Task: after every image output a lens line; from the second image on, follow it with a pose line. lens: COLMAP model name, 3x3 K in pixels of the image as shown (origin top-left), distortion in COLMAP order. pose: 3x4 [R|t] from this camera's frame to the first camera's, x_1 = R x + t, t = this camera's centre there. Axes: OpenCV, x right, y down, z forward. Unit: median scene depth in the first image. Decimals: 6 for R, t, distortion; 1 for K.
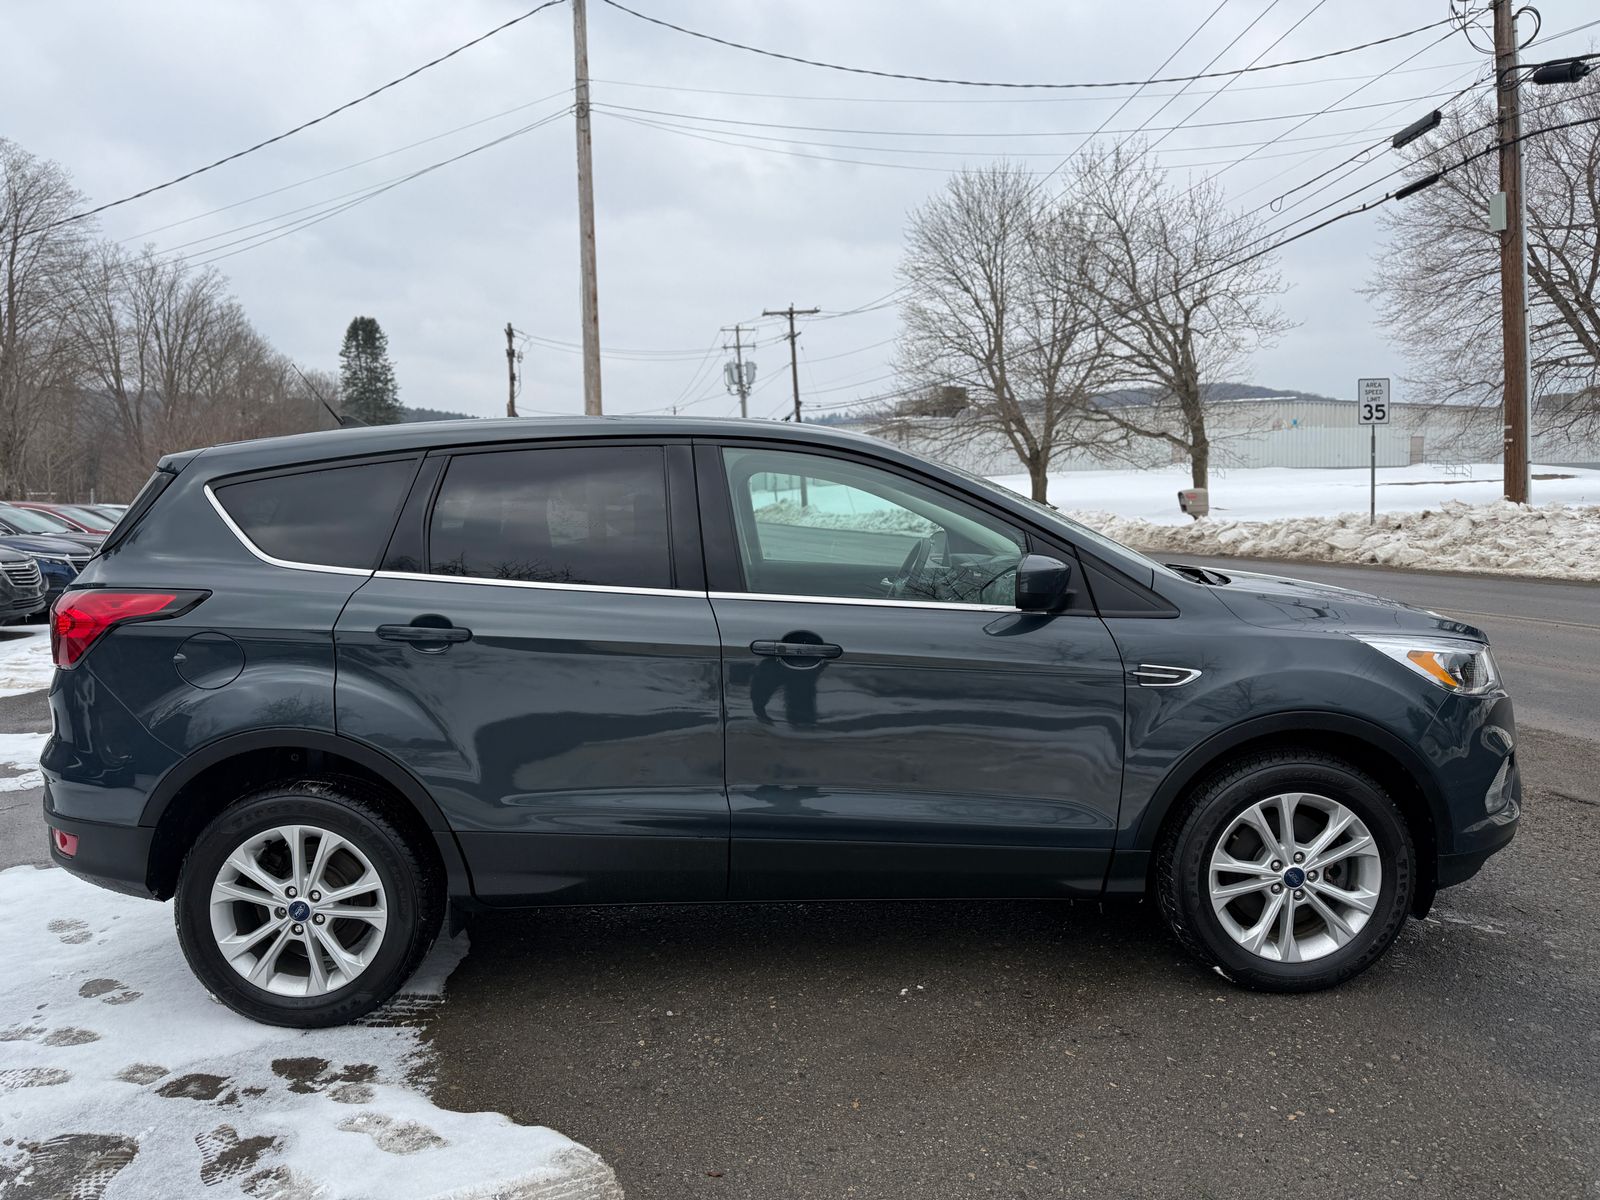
lens RADIAL K [[1207.2, 0, 800.0], [0, 1207.2, 600.0], [0, 0, 1]] dist [0.020091, -0.005507]
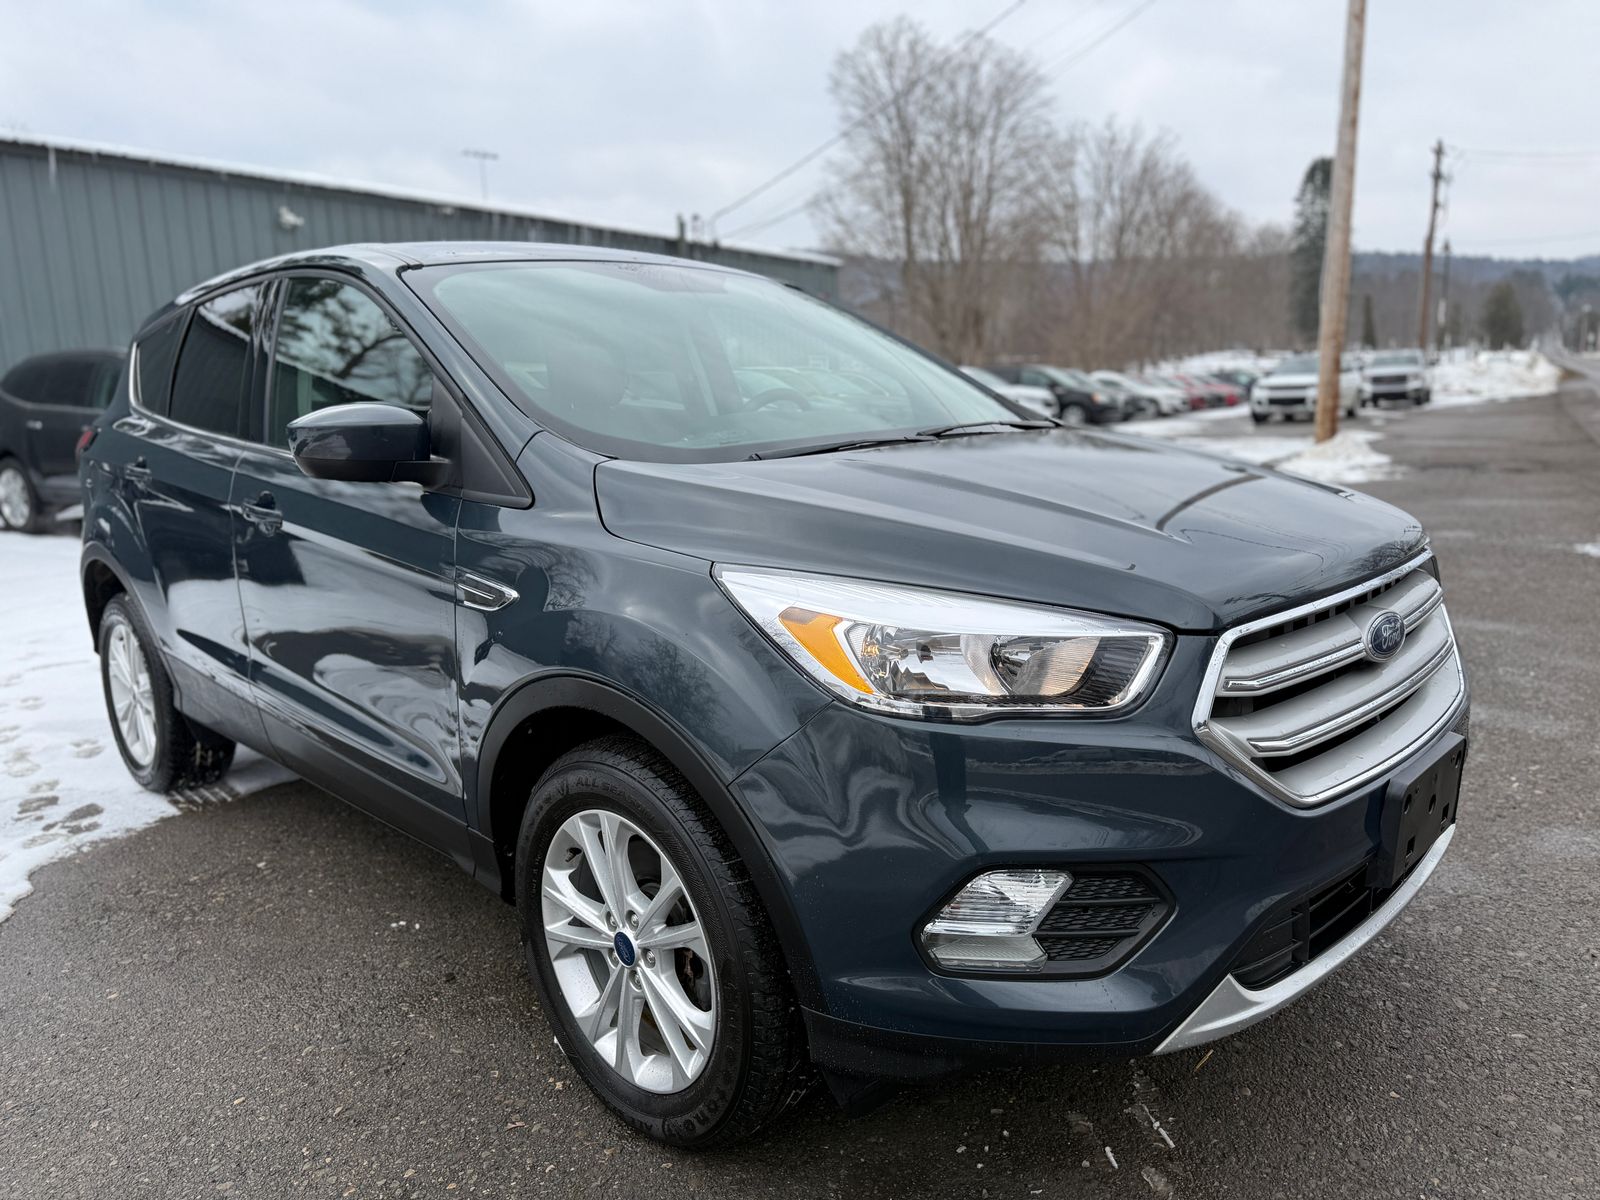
lens RADIAL K [[1207.2, 0, 800.0], [0, 1207.2, 600.0], [0, 0, 1]] dist [0.020091, -0.005507]
pose [[0.662793, 0.129031, -0.737602, 0.877874], [-0.045676, 0.990174, 0.132171, -0.029083], [0.747408, -0.053912, 0.662174, 0.660241]]
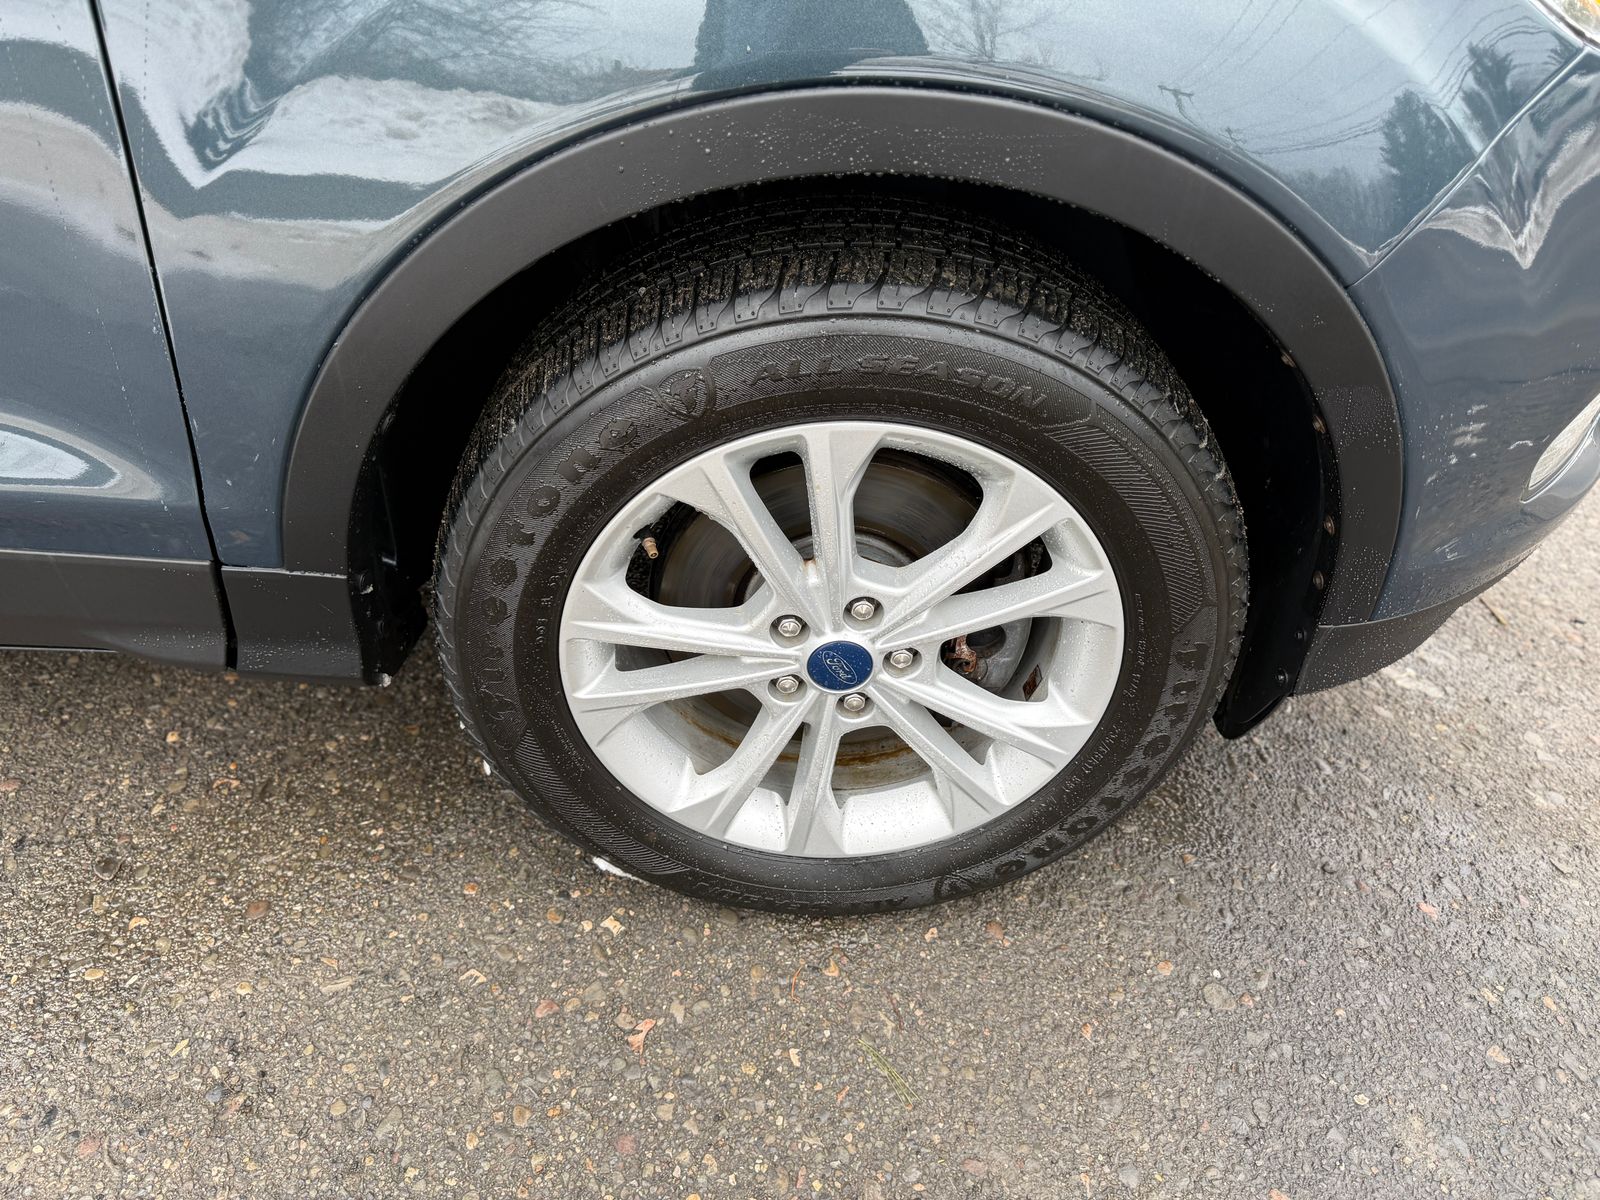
lens RADIAL K [[1207.2, 0, 800.0], [0, 1207.2, 600.0], [0, 0, 1]] dist [0.020091, -0.005507]
pose [[0.997389, 0.061475, 0.037897, 0.378061], [-0.072211, 0.842277, 0.534186, 0.049343], [0.000919, -0.535528, 0.844517, 0.734347]]
